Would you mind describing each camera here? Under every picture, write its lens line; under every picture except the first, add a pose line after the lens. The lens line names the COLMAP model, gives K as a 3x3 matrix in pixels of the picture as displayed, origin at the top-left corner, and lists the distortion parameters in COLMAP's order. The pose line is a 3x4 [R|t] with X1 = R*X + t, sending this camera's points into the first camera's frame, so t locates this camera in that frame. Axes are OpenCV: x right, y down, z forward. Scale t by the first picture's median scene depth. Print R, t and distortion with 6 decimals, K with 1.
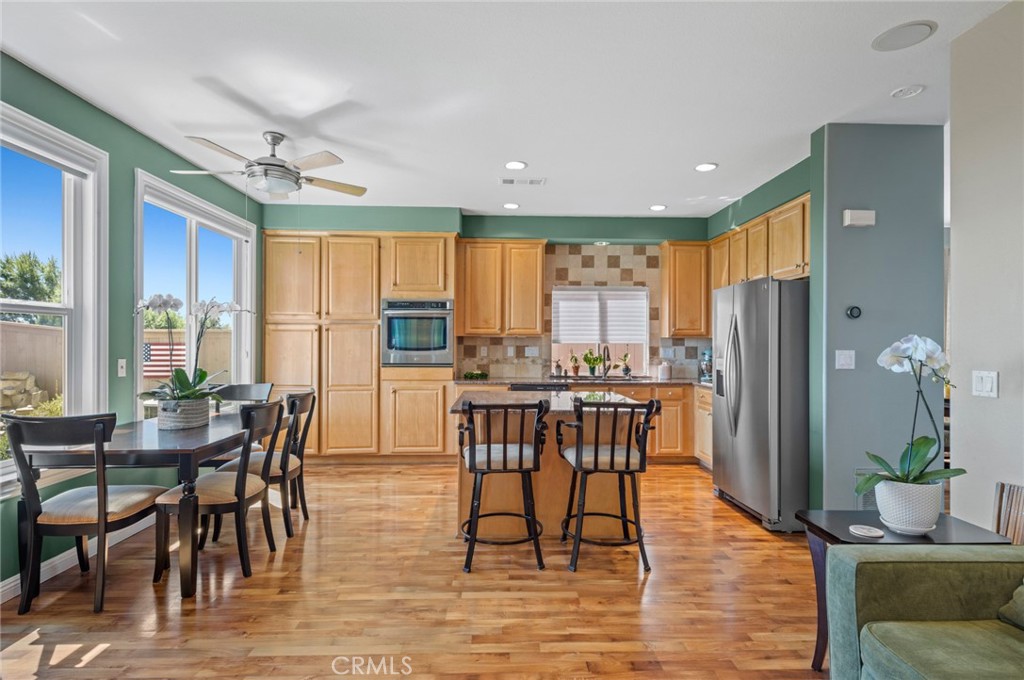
lens RADIAL K [[507.6, 0, 512.1], [0, 507.6, 343.9], [0, 0, 1]] dist [0.005927, -0.000895]
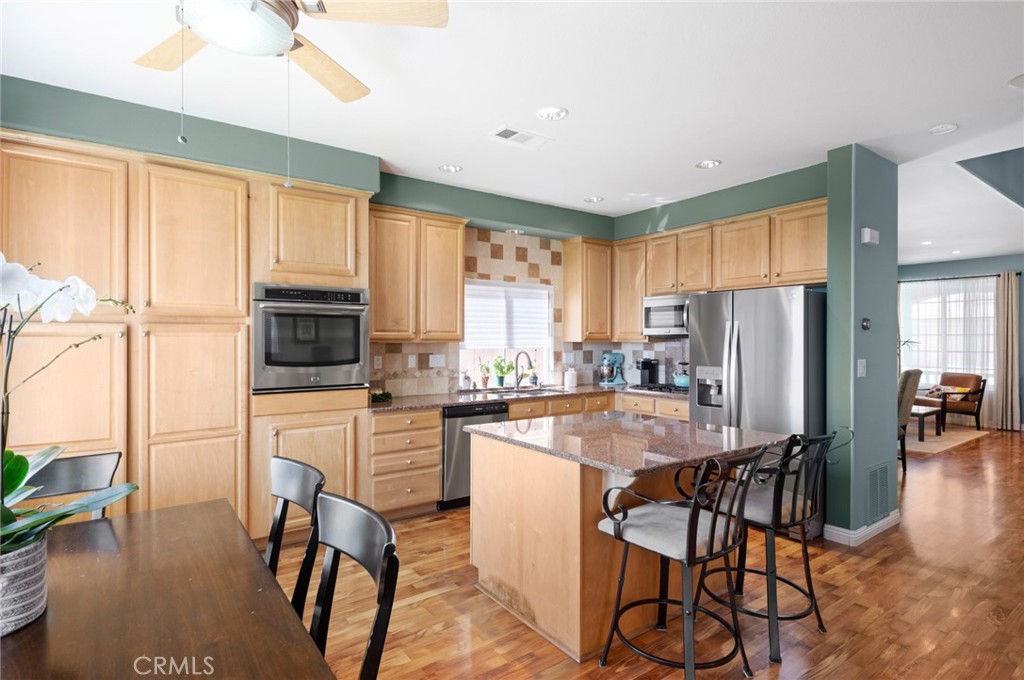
lens RADIAL K [[516.6, 0, 511.1], [0, 516.6, 342.1], [0, 0, 1]] dist [0.017290, -0.017038]
pose [[0.828060, -0.007660, 0.560587, -0.347938], [0.003451, 0.999957, 0.008567, -0.022195], [-0.560629, -0.005159, 0.828051, 0.313679]]
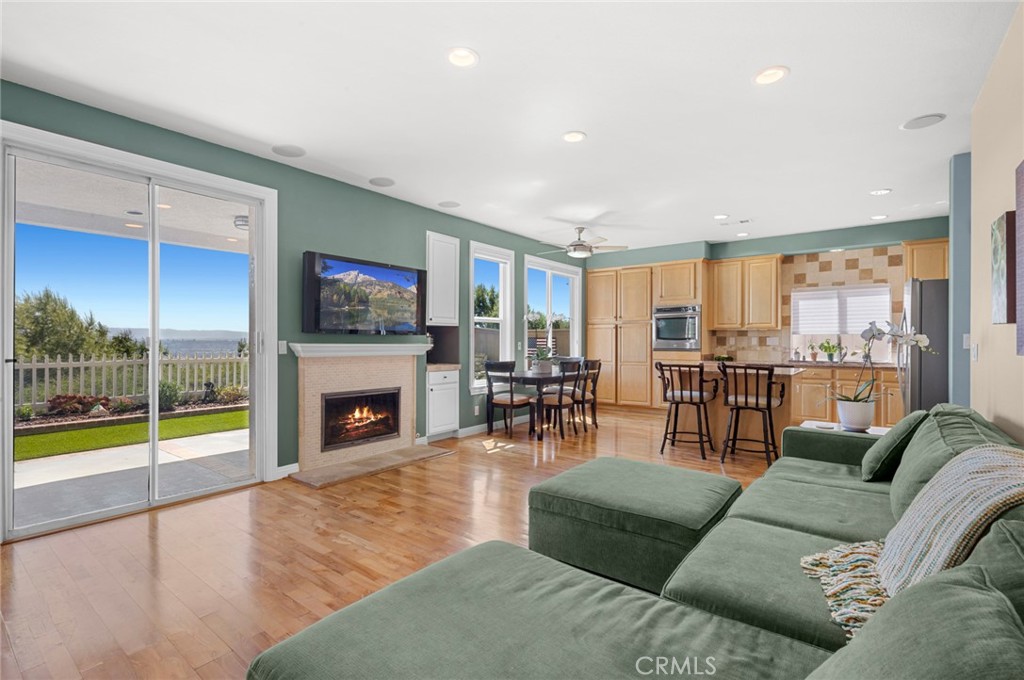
lens RADIAL K [[464.8, 0, 511.9], [0, 464.8, 341.8], [0, 0, 1]] dist [0.000660, -0.000225]
pose [[0.771000, -0.001774, -0.636833, 0.311758], [0.001308, 0.999998, -0.001202, 0.019210], [0.636834, 0.000094, 0.771001, -0.363916]]
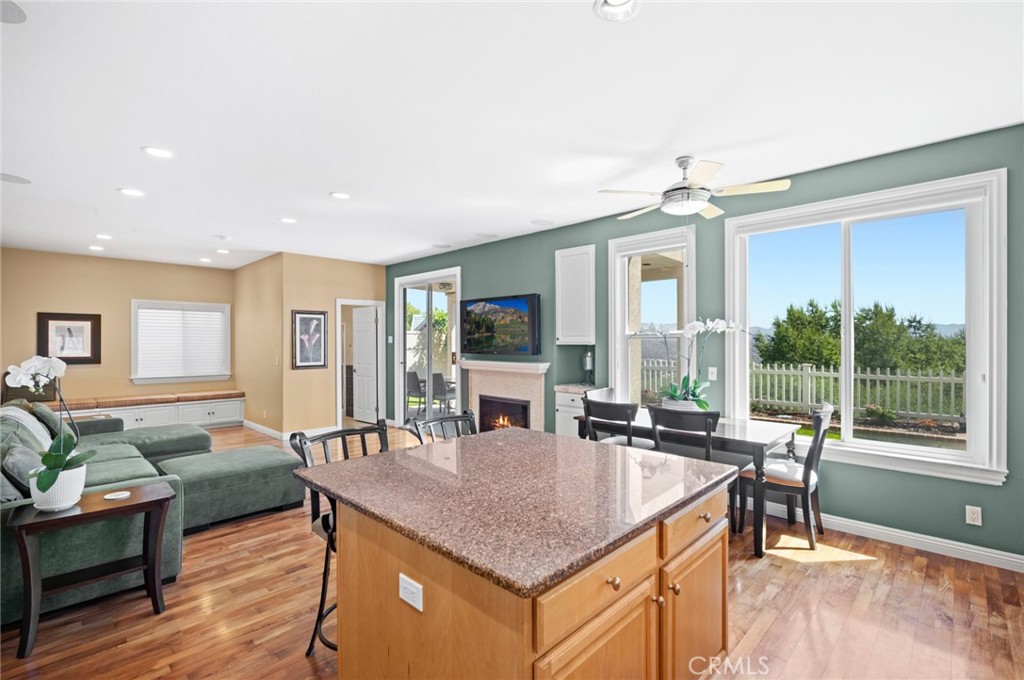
lens RADIAL K [[464.8, 0, 511.9], [0, 464.8, 341.8], [0, 0, 1]] dist [0.000660, -0.000225]
pose [[-0.718284, -0.003734, -0.695740, 0.297103], [-0.000089, 0.999986, -0.005275, -0.019133], [0.695750, -0.003727, -0.718275, 0.941768]]
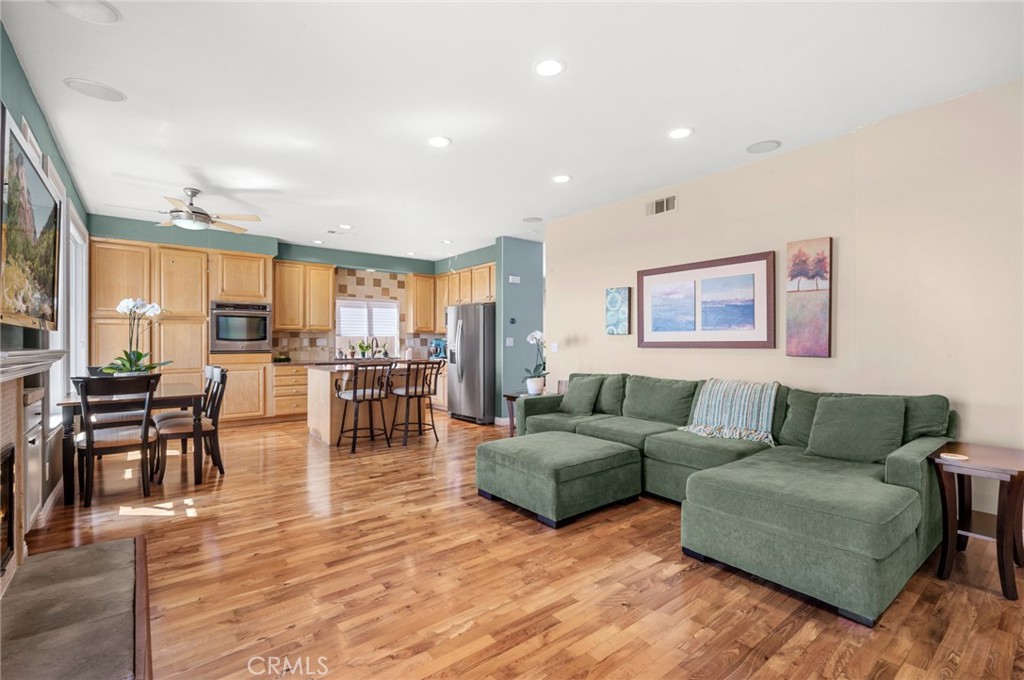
lens RADIAL K [[464.8, 0, 511.9], [0, 464.8, 341.8], [0, 0, 1]] dist [0.000660, -0.000225]
pose [[0.800481, -0.004652, 0.599339, -0.350500], [0.004635, 0.999988, 0.001571, 0.016285], [-0.599340, 0.001520, 0.800493, -0.399879]]
